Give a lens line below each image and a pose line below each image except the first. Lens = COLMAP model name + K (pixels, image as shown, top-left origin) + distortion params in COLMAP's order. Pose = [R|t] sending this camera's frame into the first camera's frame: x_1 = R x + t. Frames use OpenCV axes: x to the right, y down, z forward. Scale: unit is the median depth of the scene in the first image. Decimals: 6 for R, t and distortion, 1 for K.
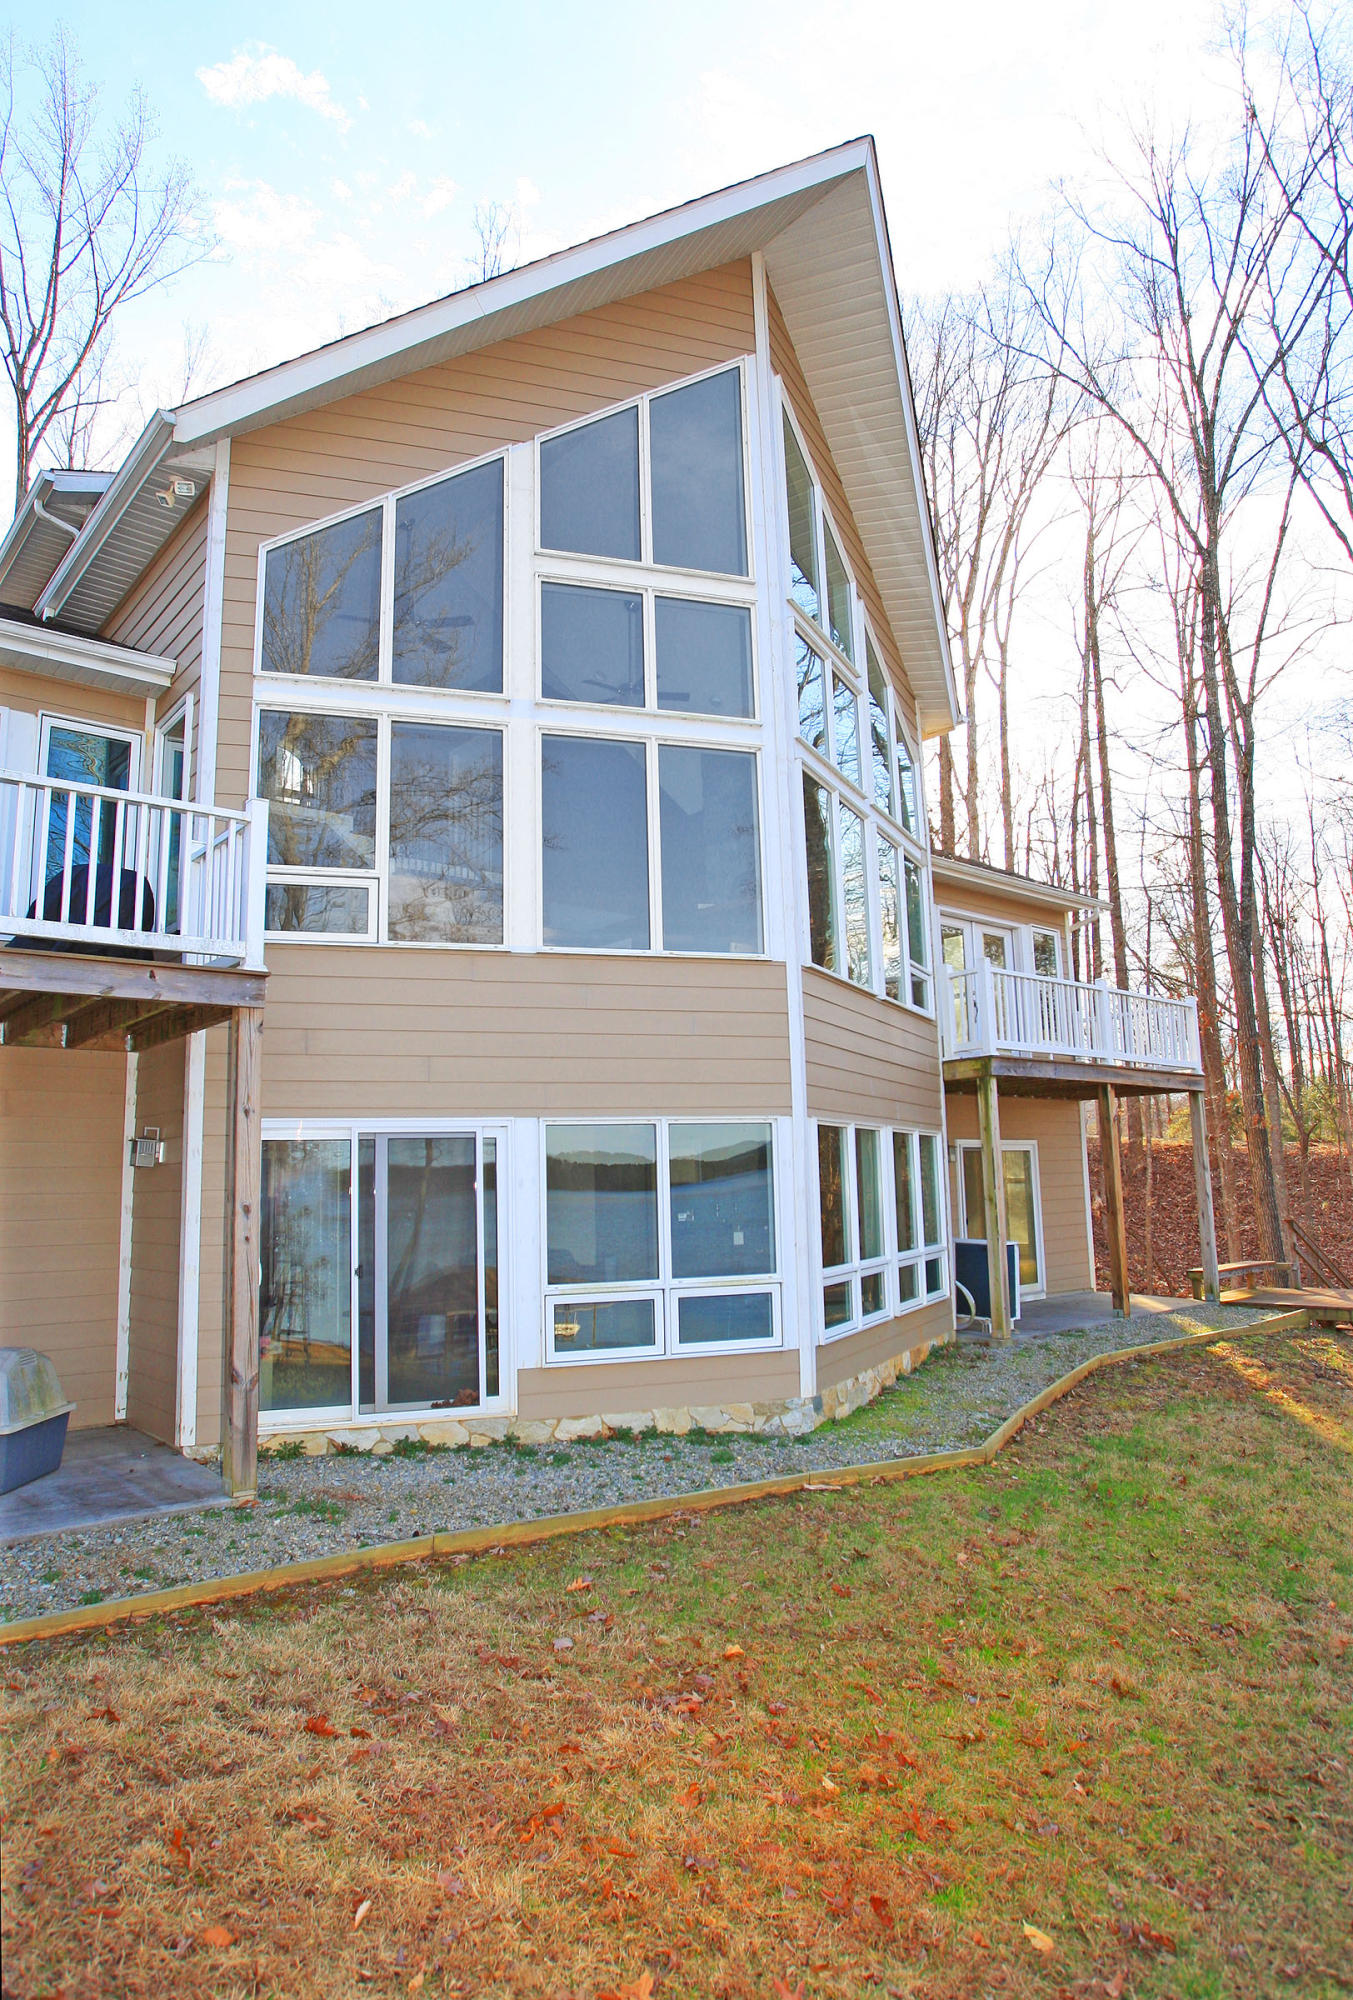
lens RADIAL K [[1183.9, 0, 676.8], [0, 1183.9, 1007.7], [0, 0, 1]] dist [-0.078813, 0.036509]
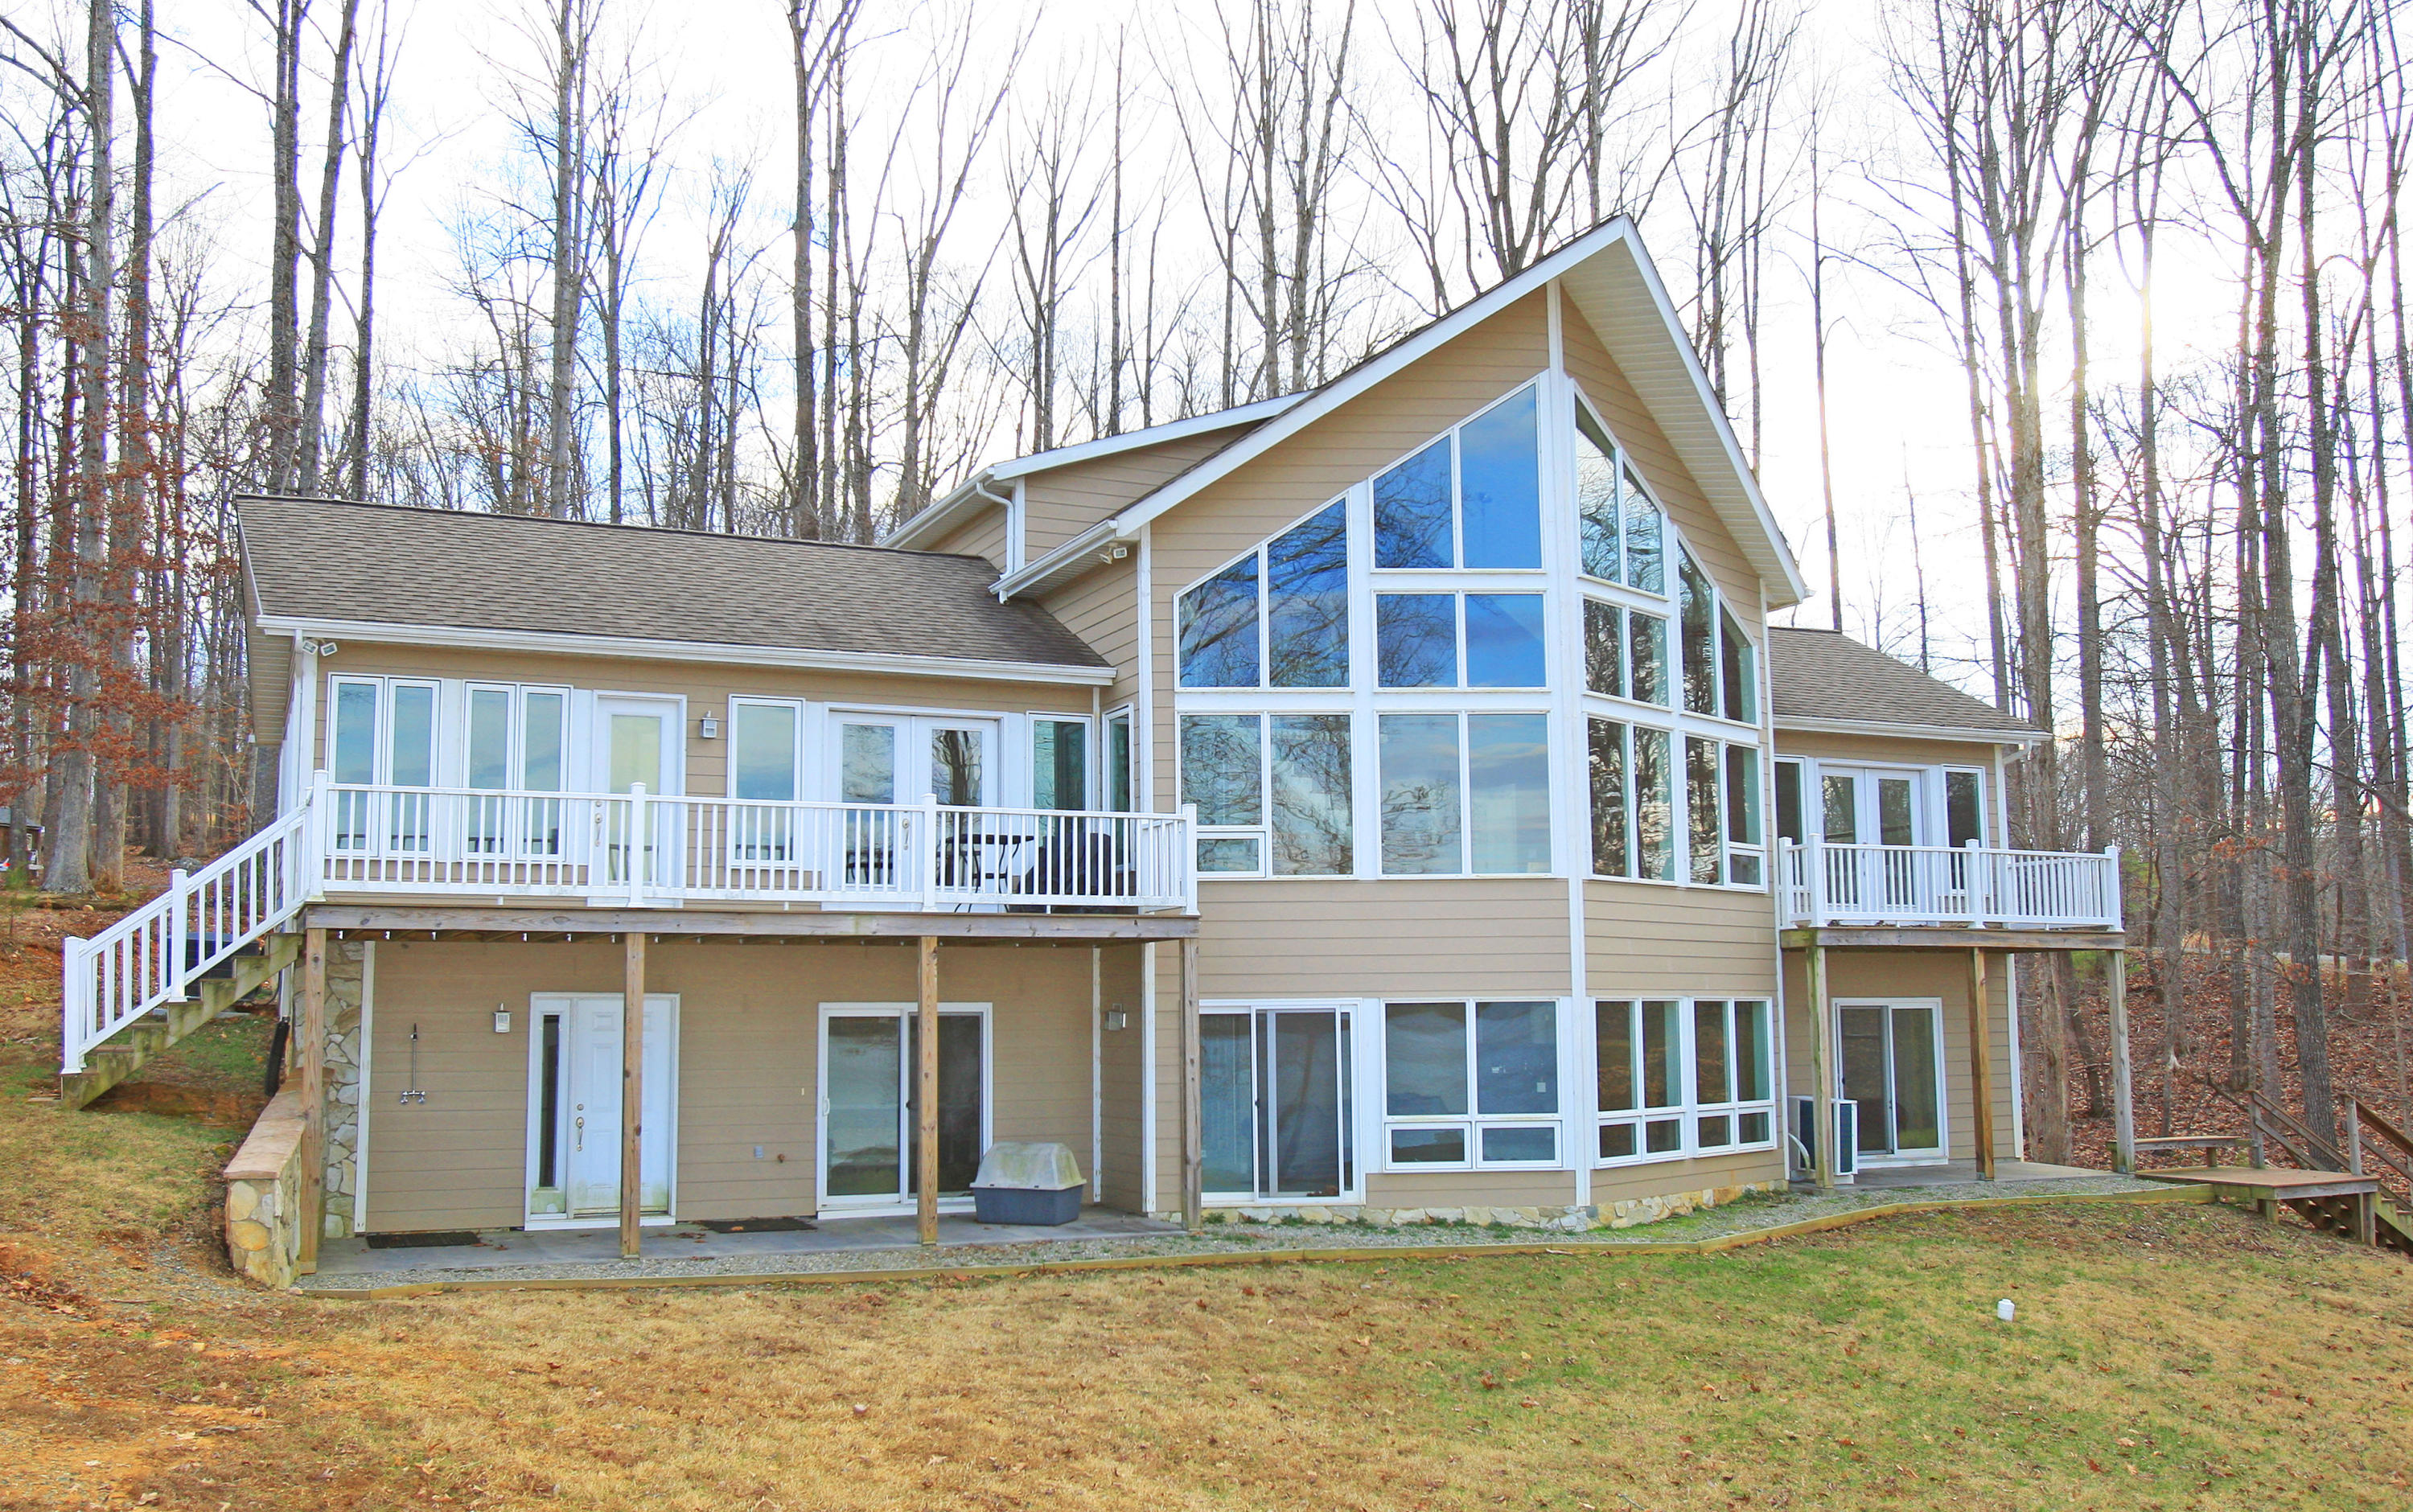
lens RADIAL K [[2144.9, 0, 1181.3], [0, 2144.9, 761.3], [0, 0, 1]] dist [-0.080951, 0.064493]
pose [[0.960401, -0.015469, -0.278191, 0.364386], [0.025387, 0.999163, 0.032087, -0.272109], [0.277462, -0.037879, 0.959990, -1.480071]]
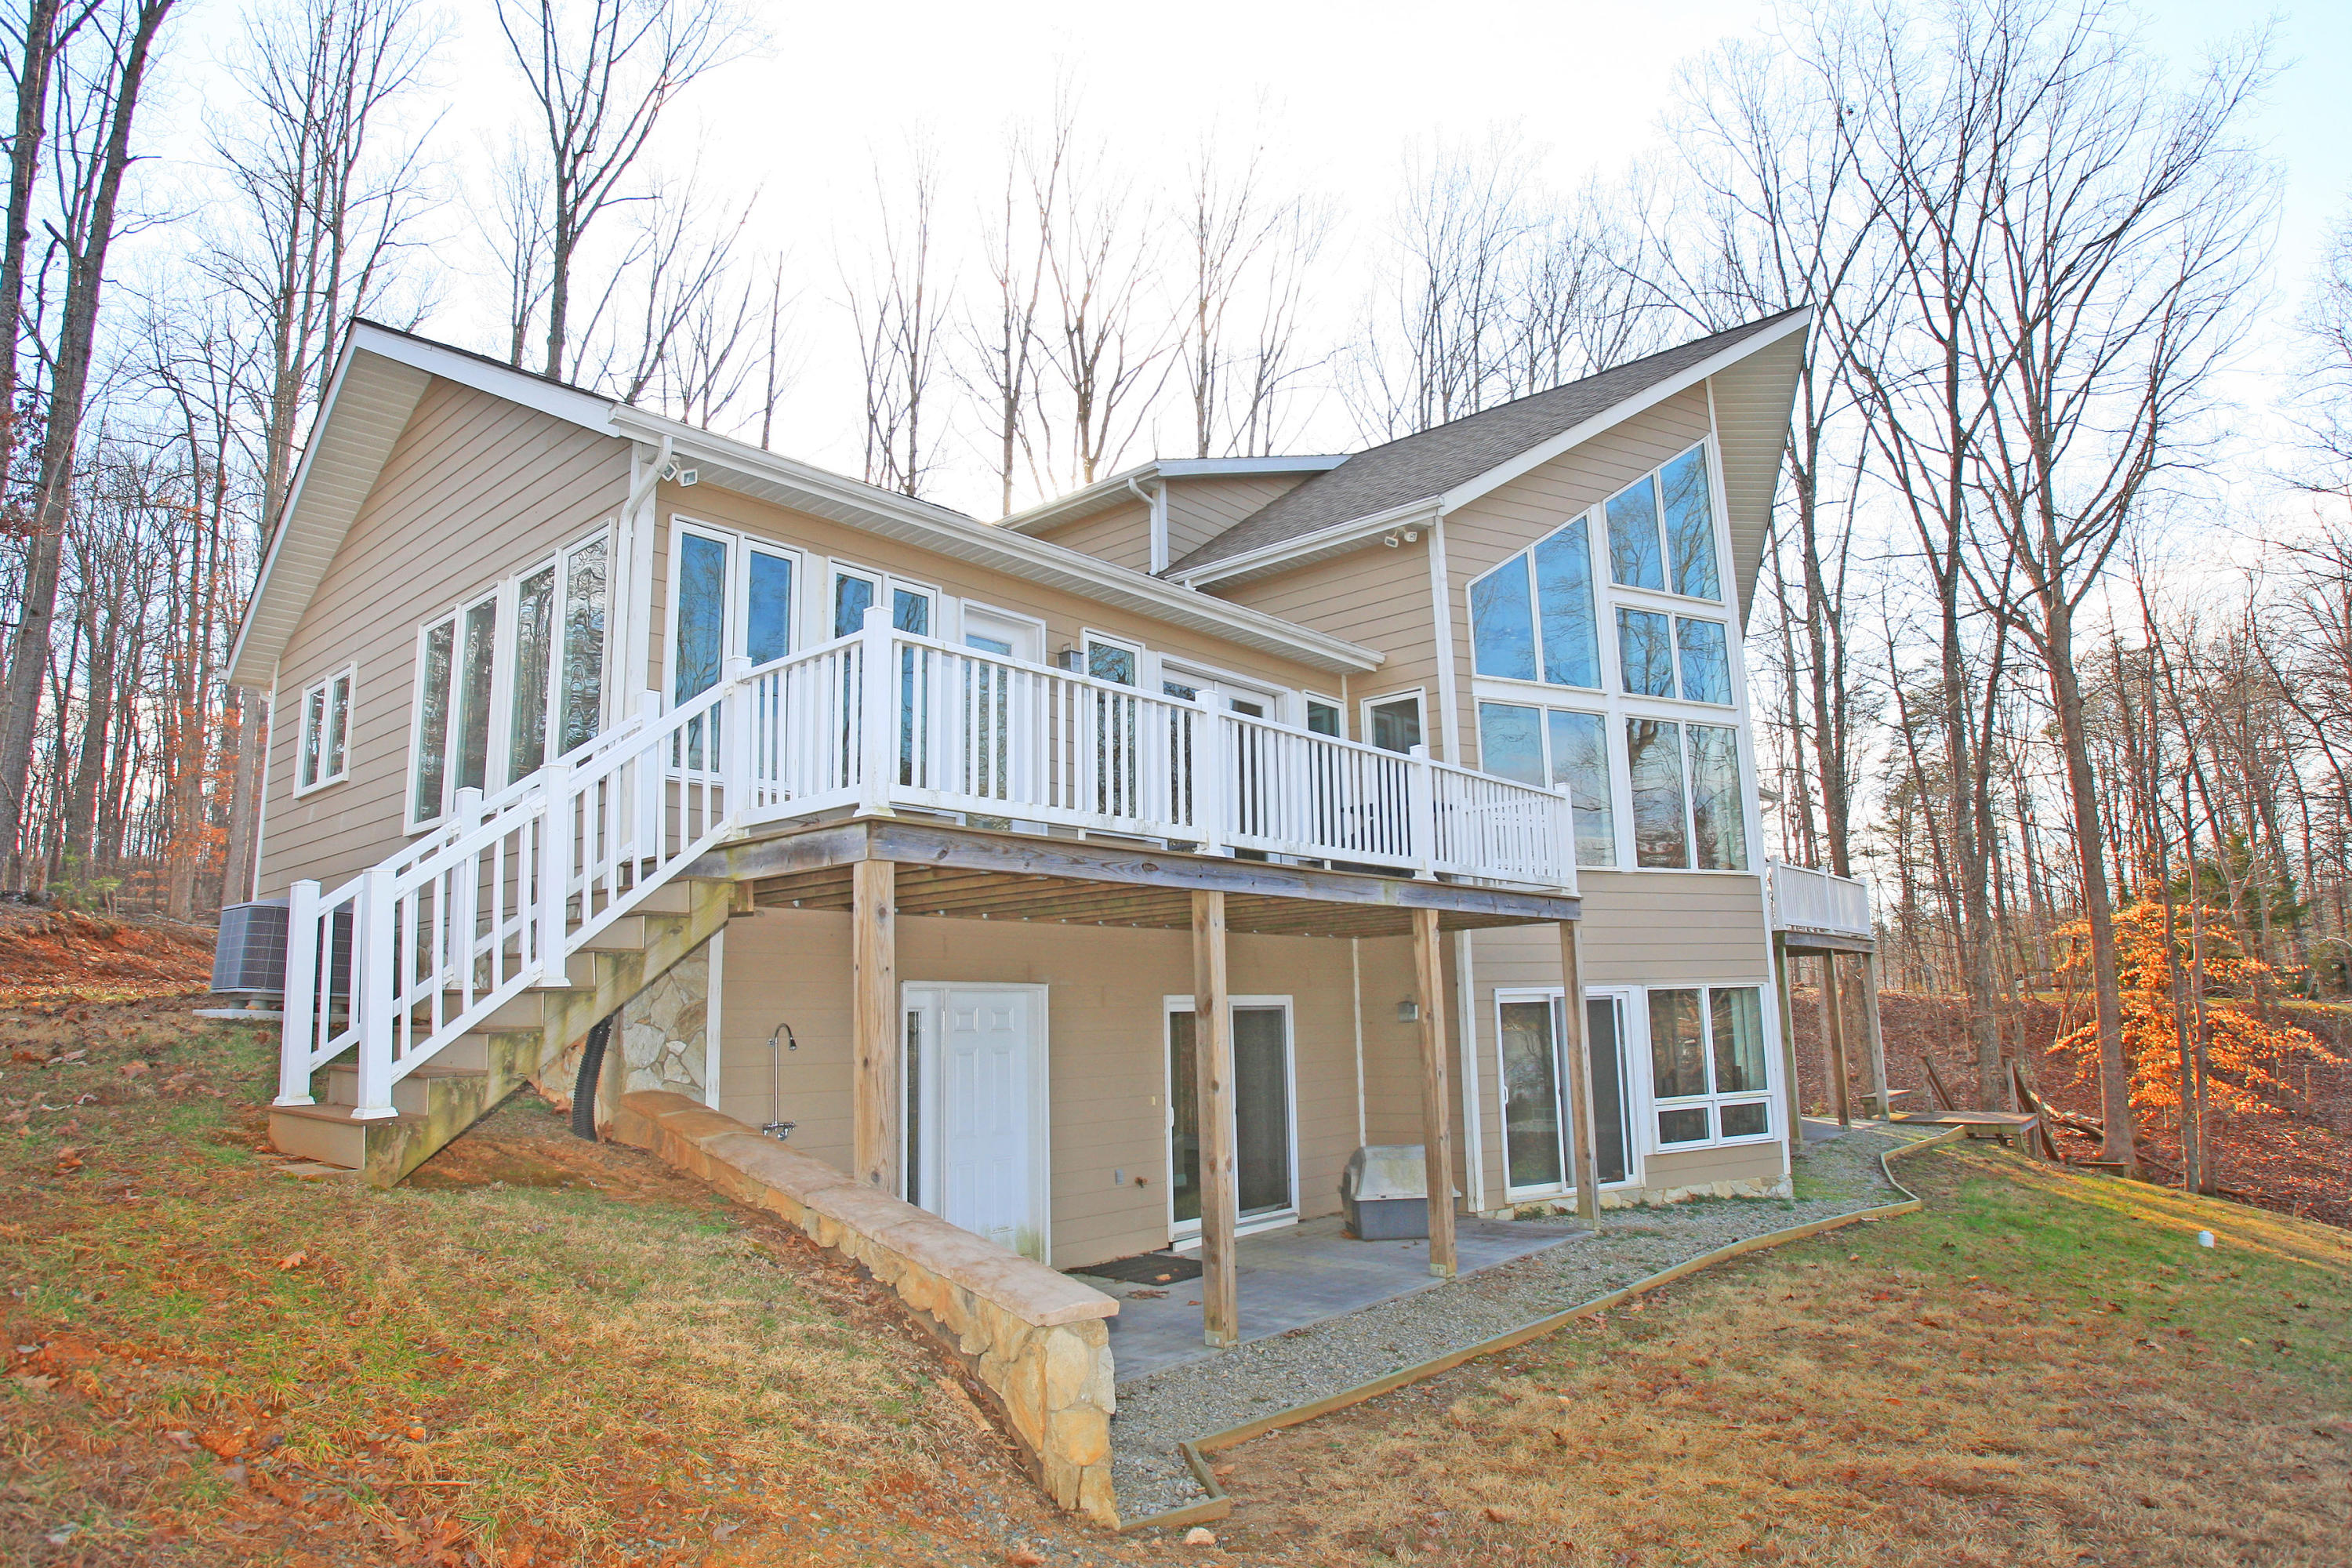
lens RADIAL K [[1392.3, 0, 1179.5], [0, 1392.3, 760.4], [0, 0, 1]] dist [-0.078813, 0.036509]
pose [[0.985850, 0.031539, 0.164638, -0.957721], [-0.024848, 0.998786, -0.042542, -0.097120], [-0.165780, 0.037849, 0.985436, -0.596141]]
